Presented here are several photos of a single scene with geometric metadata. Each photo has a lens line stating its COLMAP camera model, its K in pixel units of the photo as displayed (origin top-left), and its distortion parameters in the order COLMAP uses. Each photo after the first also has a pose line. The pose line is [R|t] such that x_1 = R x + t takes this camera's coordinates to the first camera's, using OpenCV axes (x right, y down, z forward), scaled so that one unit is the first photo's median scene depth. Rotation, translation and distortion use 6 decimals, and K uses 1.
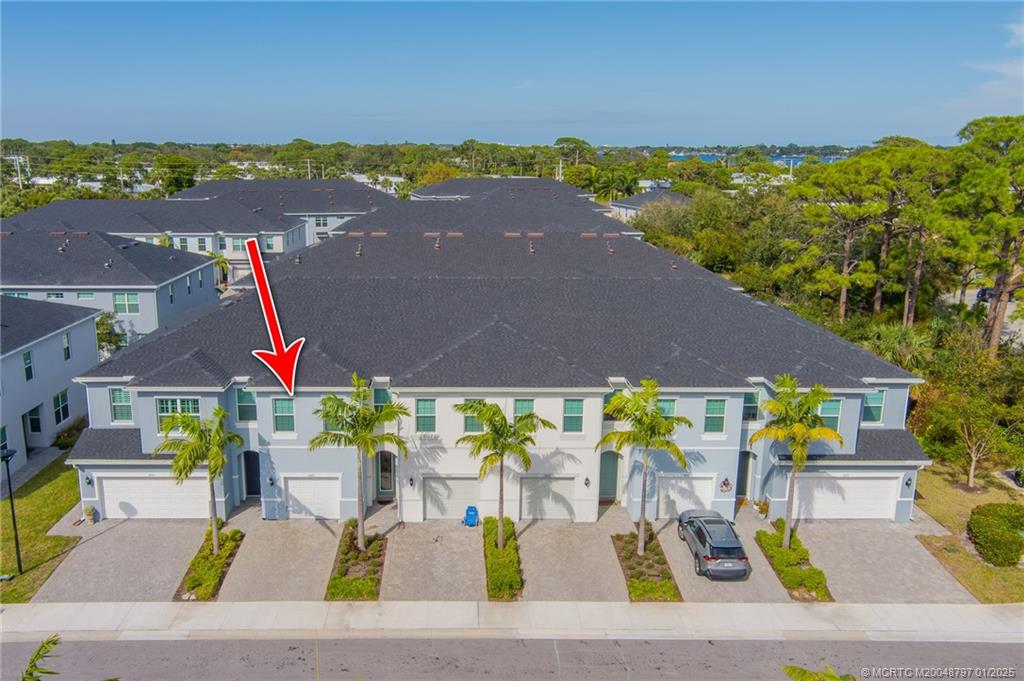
lens RADIAL K [[798.8, 0, 463.4], [0, 798.8, 340.5], [0, 0, 1]] dist [-0.006137, -0.000596]
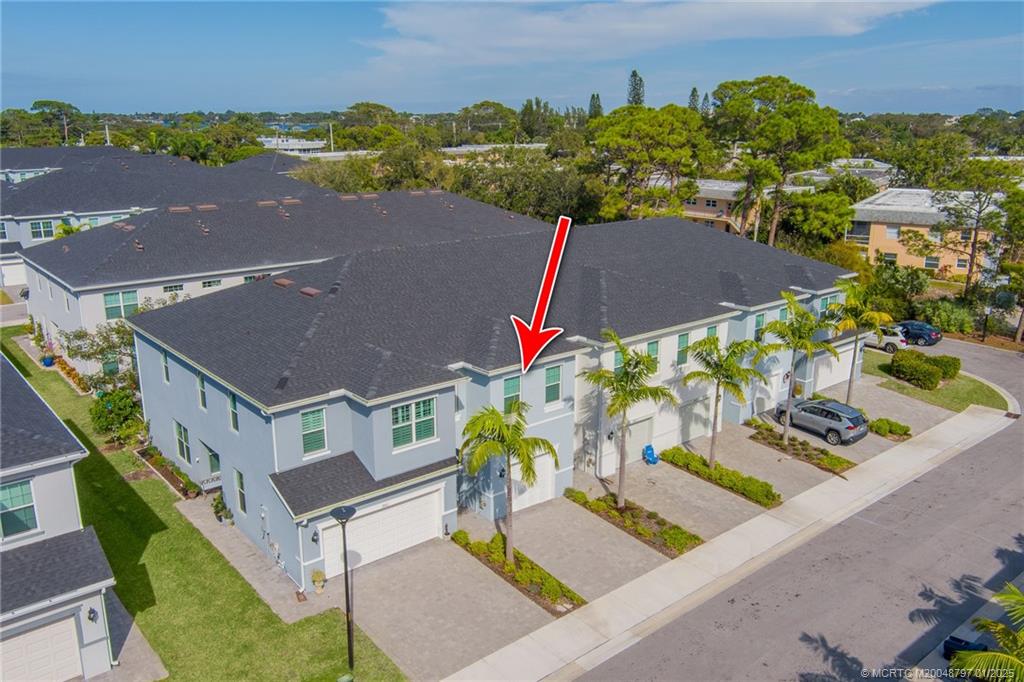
lens RADIAL K [[798.8, 0, 463.4], [0, 798.8, 341.0], [0, 0, 1]] dist [-0.006137, -0.000596]
pose [[0.785692, -0.166730, 0.595725, -0.812649], [0.143134, 0.985859, 0.087143, -0.054654], [-0.601831, 0.016801, 0.798447, 0.322028]]
